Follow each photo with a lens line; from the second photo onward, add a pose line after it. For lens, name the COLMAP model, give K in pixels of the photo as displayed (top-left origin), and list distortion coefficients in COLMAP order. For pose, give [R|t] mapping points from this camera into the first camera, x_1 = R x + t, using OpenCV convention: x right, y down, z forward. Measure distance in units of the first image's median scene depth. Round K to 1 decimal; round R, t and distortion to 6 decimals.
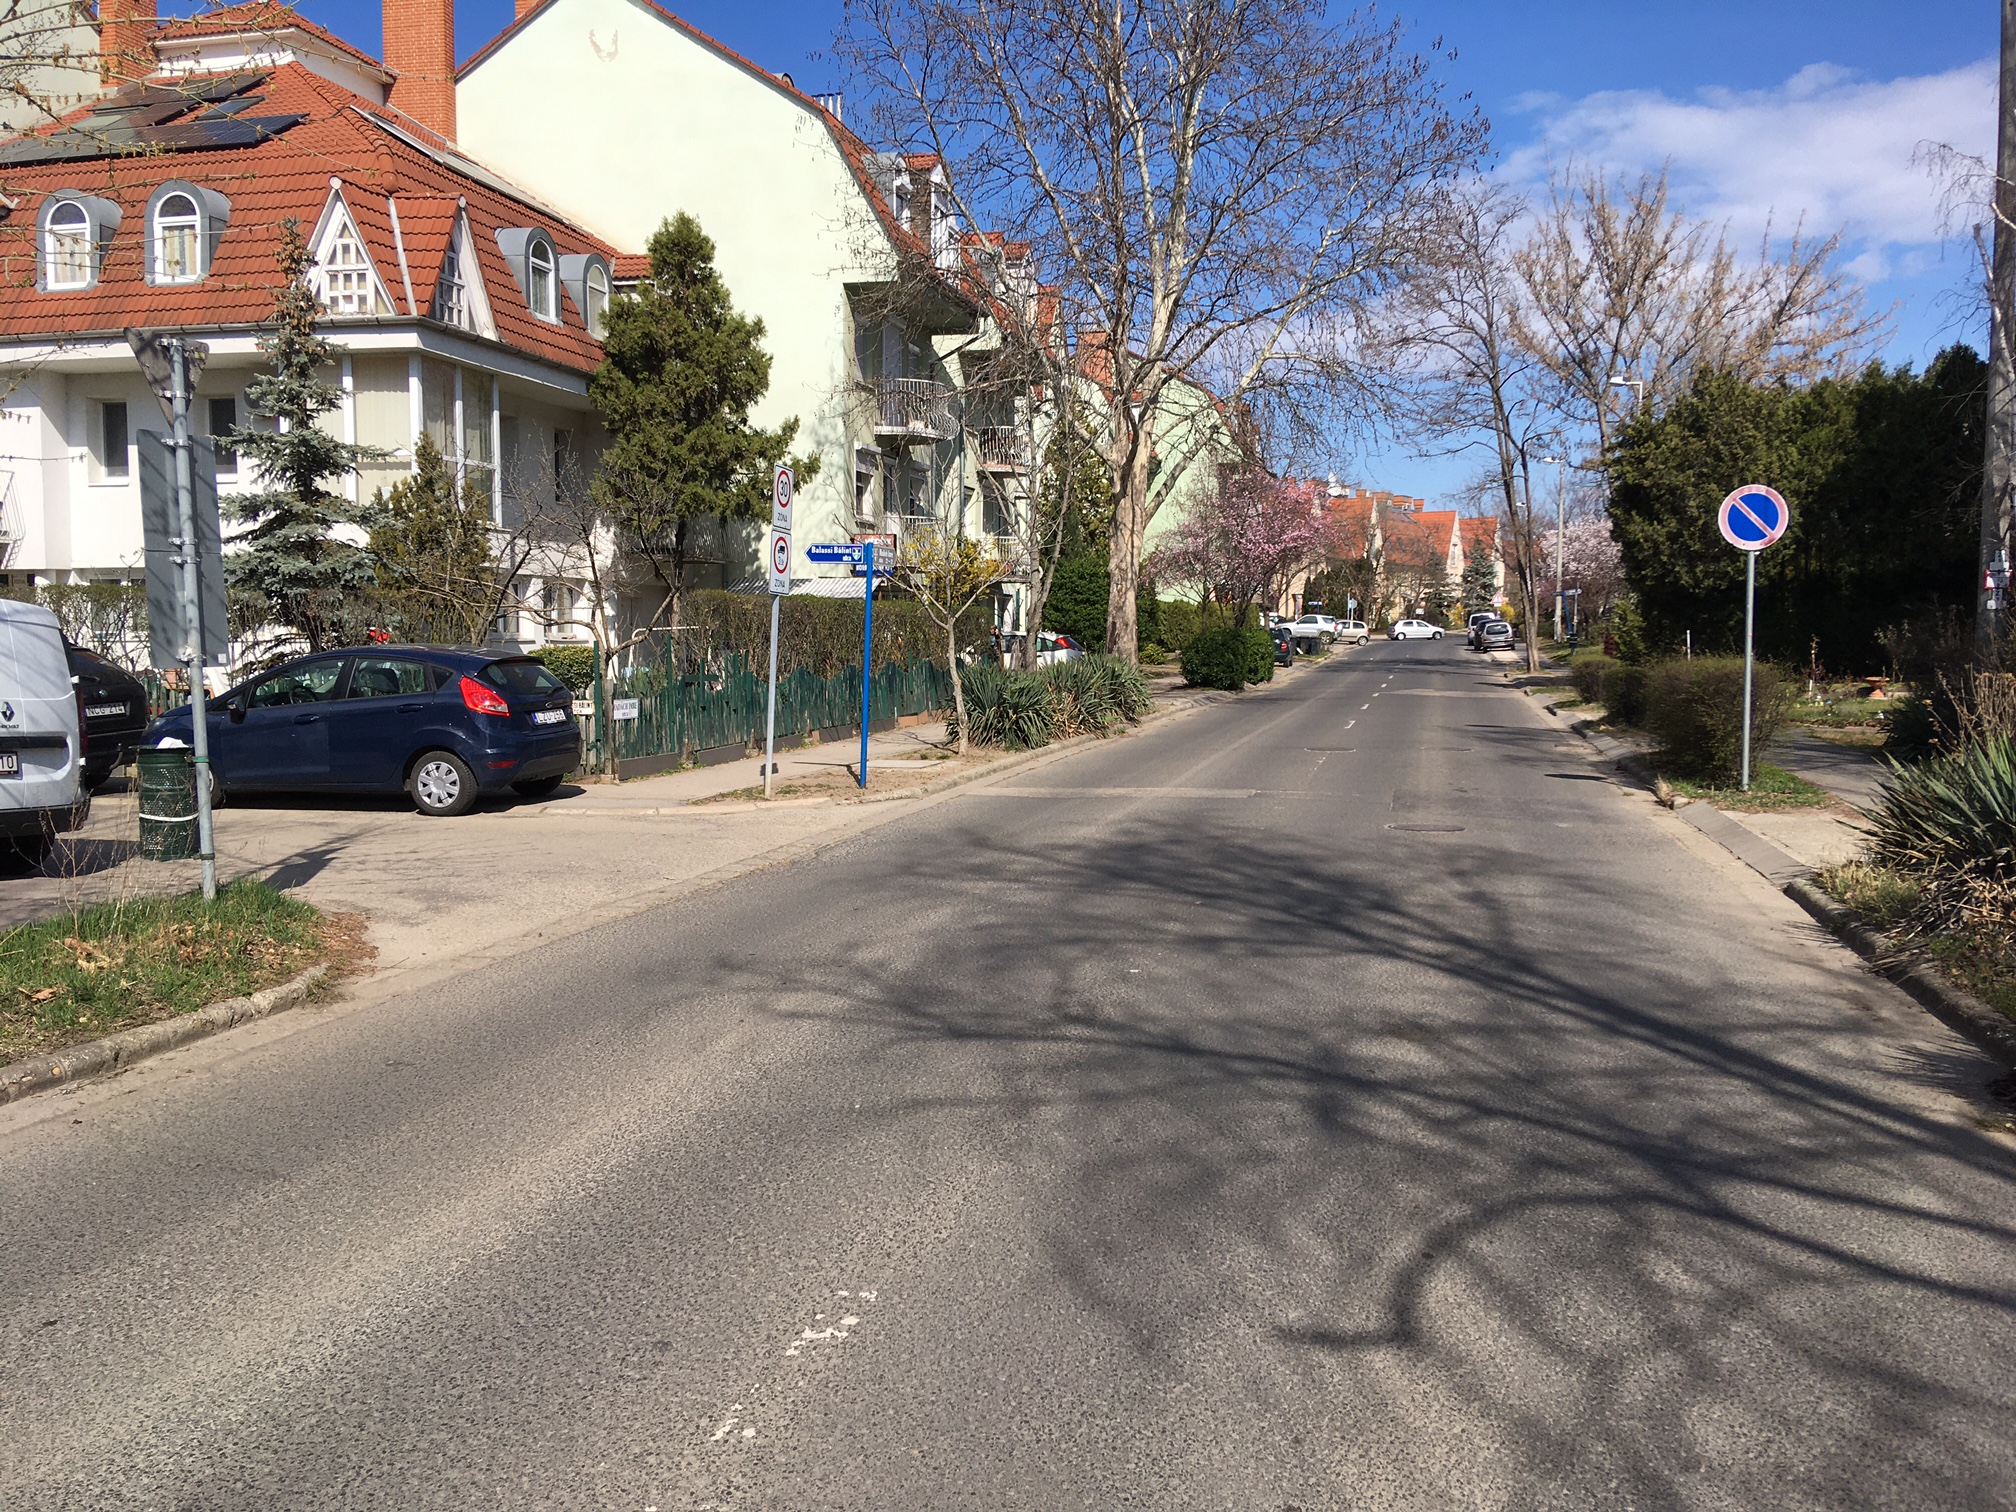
lens RADIAL K [[1702.2, 0, 1011.2], [0, 1702.2, 748.6], [0, 0, 1]] dist [0.123042, -0.179220]
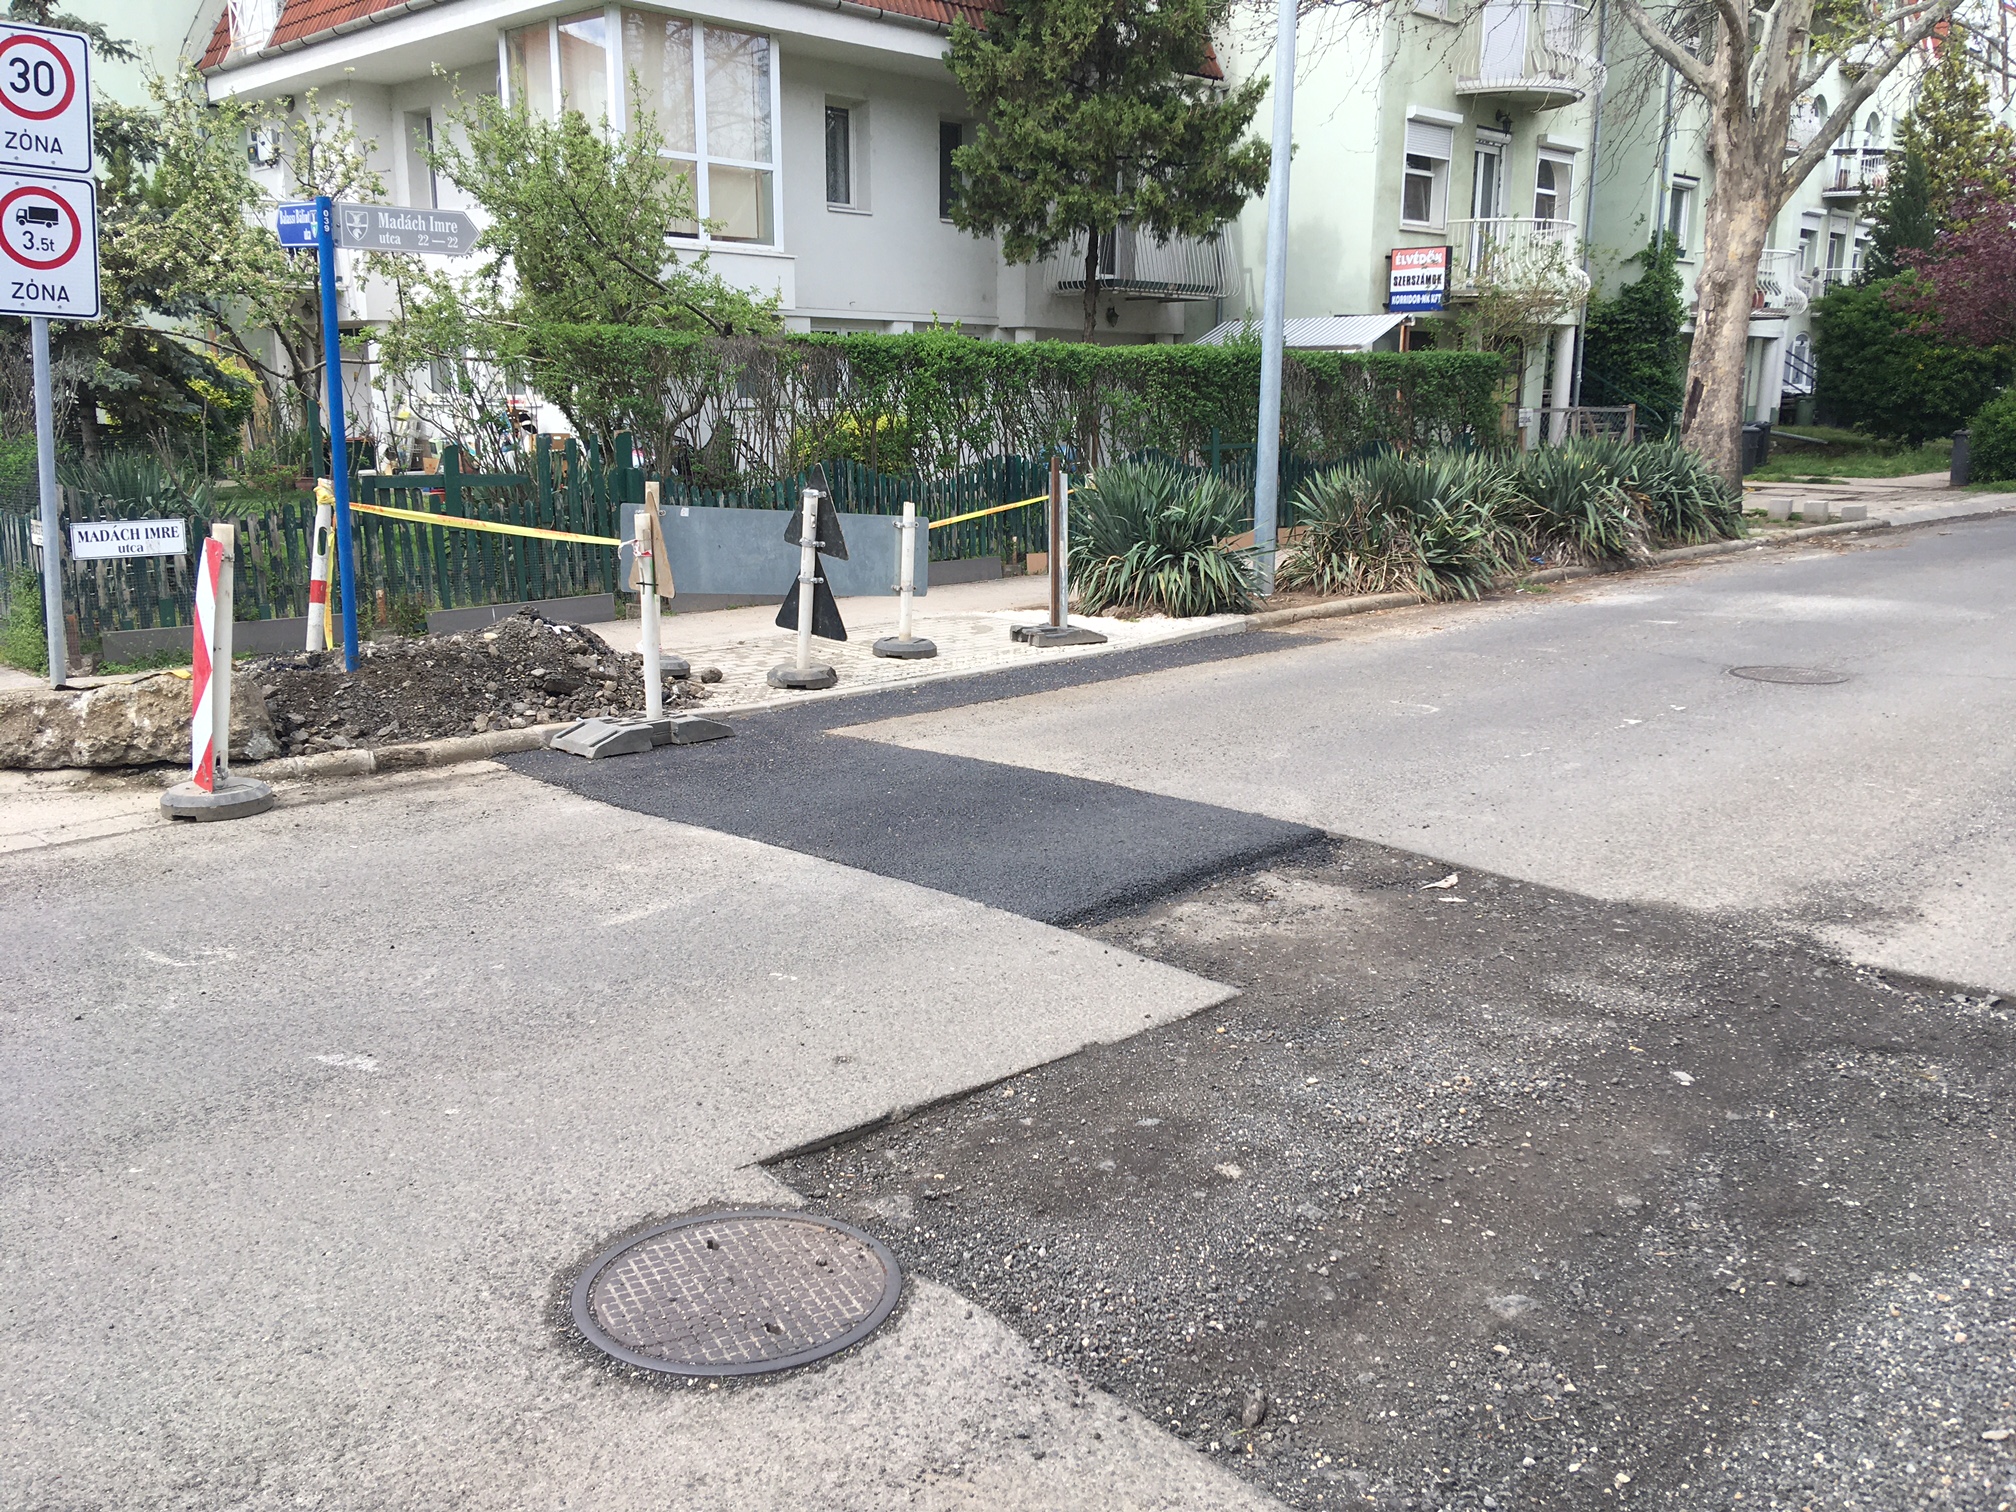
lens RADIAL K [[1702.2, 0, 1006.2], [0, 1702.2, 740.0], [0, 0, 1]] dist [0.123042, -0.179220]
pose [[0.858739, 0.105016, -0.501537, 0.196561], [-0.038068, 0.989144, 0.141935, -0.031646], [0.510997, -0.102792, 0.853414, 0.425055]]
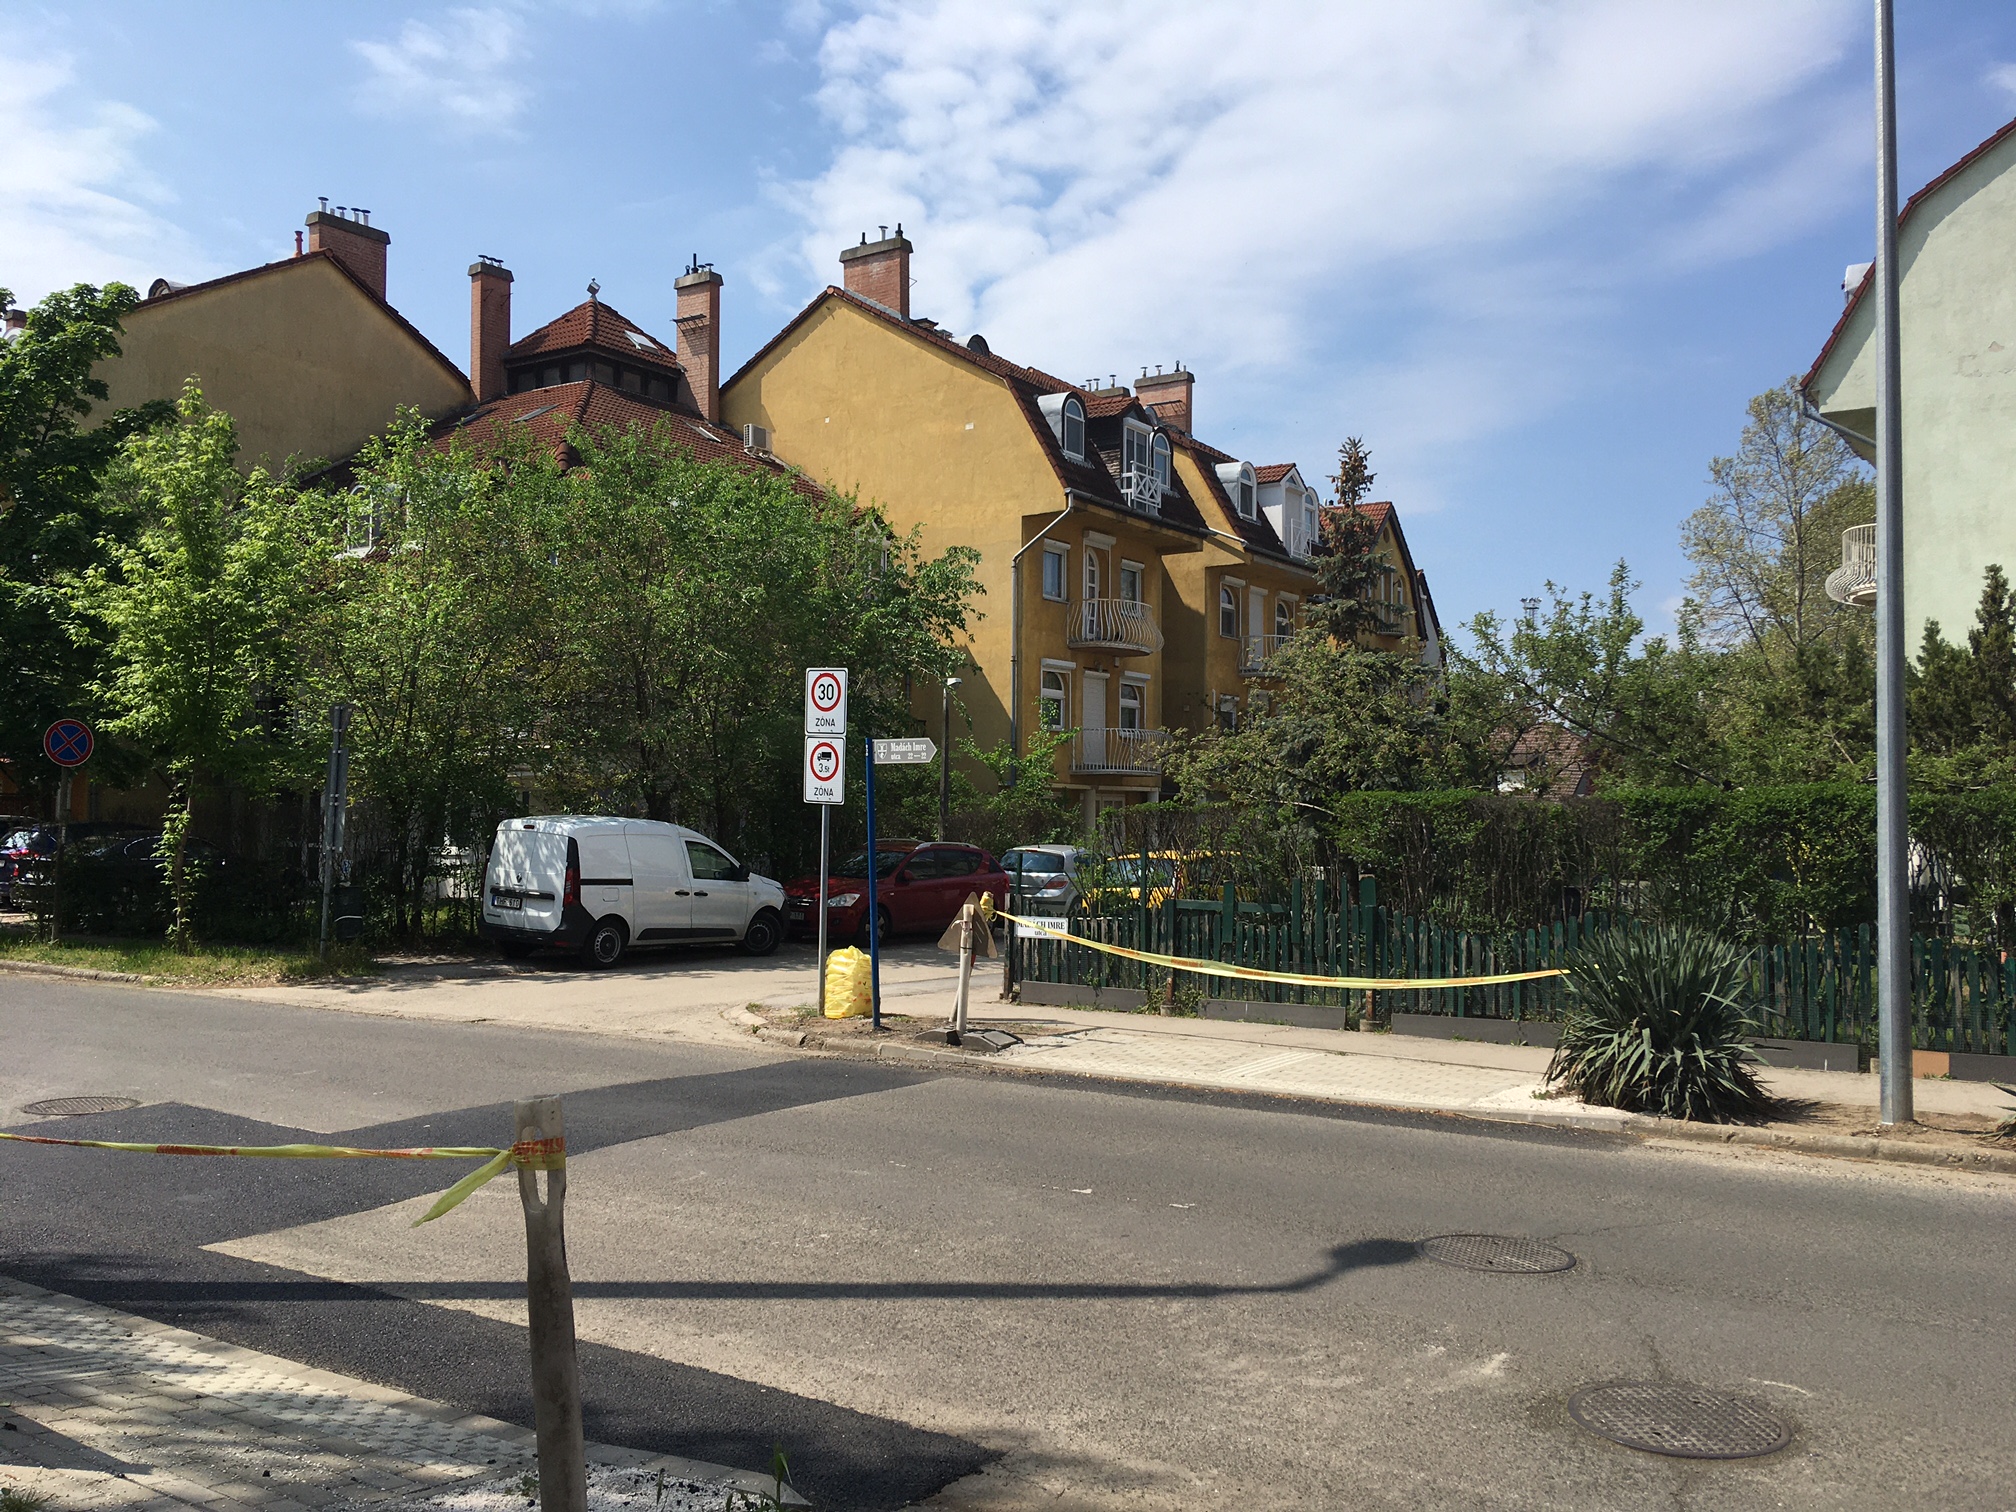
lens RADIAL K [[1702.2, 0, 1008.8], [0, 1702.2, 751.9], [0, 0, 1]] dist [0.123042, -0.179220]
pose [[-0.343544, -0.047924, -0.937913, 0.420392], [-0.073597, 0.997000, -0.023985, -0.060958], [0.936248, 0.060788, -0.346041, 0.836047]]
